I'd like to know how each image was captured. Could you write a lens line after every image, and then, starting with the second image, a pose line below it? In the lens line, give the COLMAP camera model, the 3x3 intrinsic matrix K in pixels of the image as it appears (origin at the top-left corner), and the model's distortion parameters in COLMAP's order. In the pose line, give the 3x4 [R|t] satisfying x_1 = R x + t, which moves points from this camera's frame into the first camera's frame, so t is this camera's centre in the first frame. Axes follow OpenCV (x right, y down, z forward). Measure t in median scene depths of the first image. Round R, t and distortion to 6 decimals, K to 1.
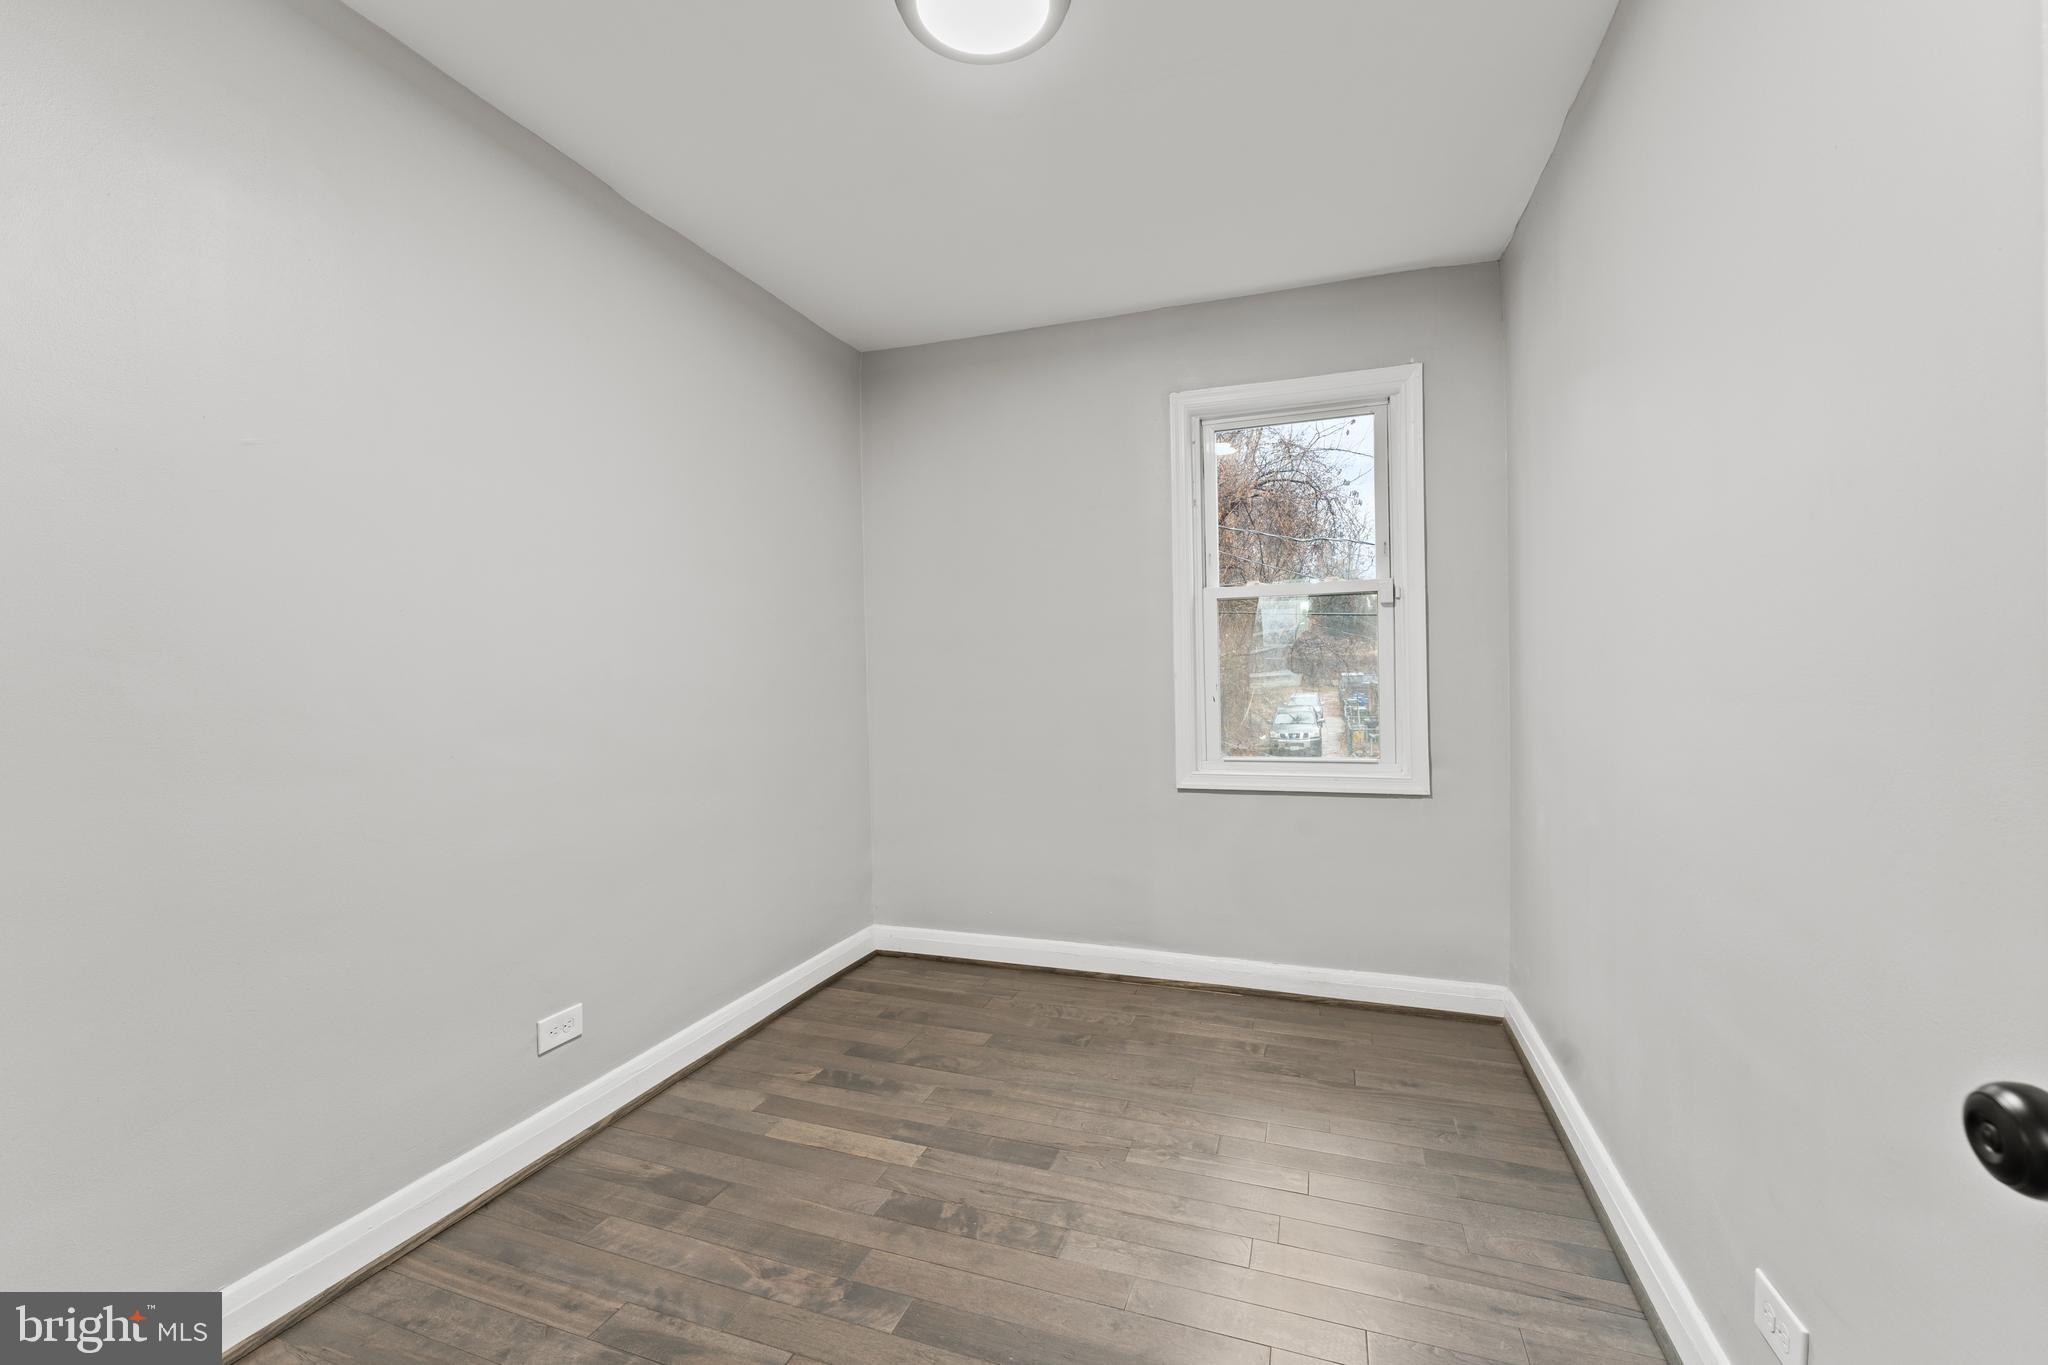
lens RADIAL K [[847.6, 0, 1021.5], [0, 847.6, 682.6], [0, 0, 1]] dist [0.002328, -0.000107]
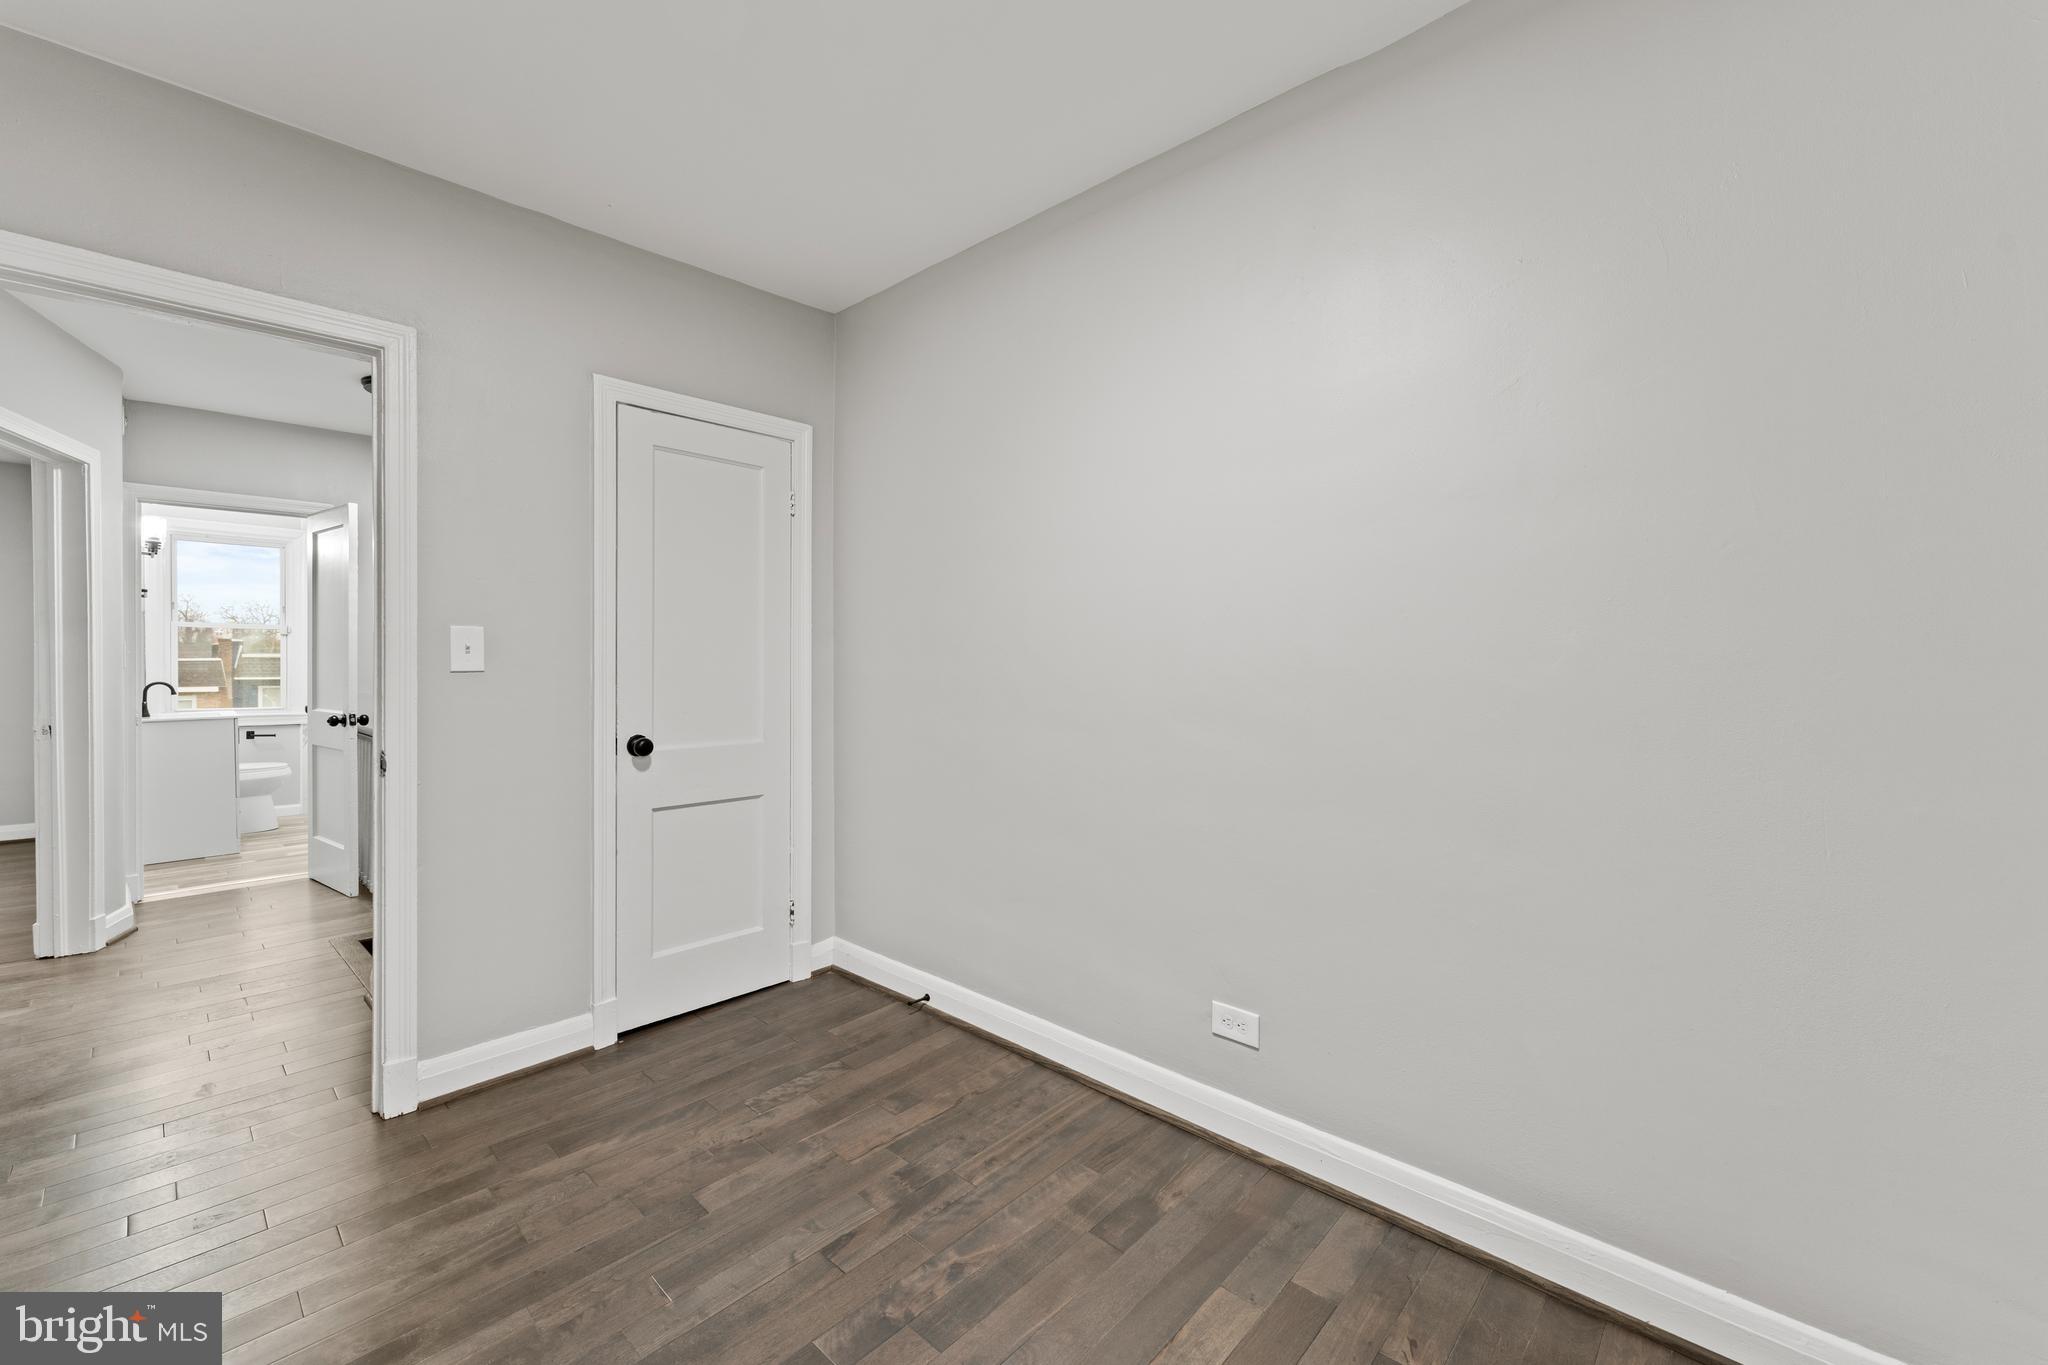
lens RADIAL K [[847.6, 0, 1021.5], [0, 847.6, 682.6], [0, 0, 1]] dist [0.002328, -0.000107]
pose [[-0.410555, 0.035362, -0.911150, 0.528129], [-0.004529, 0.999156, 0.040818, -0.042535], [0.911825, 0.020885, -0.410048, 1.361381]]
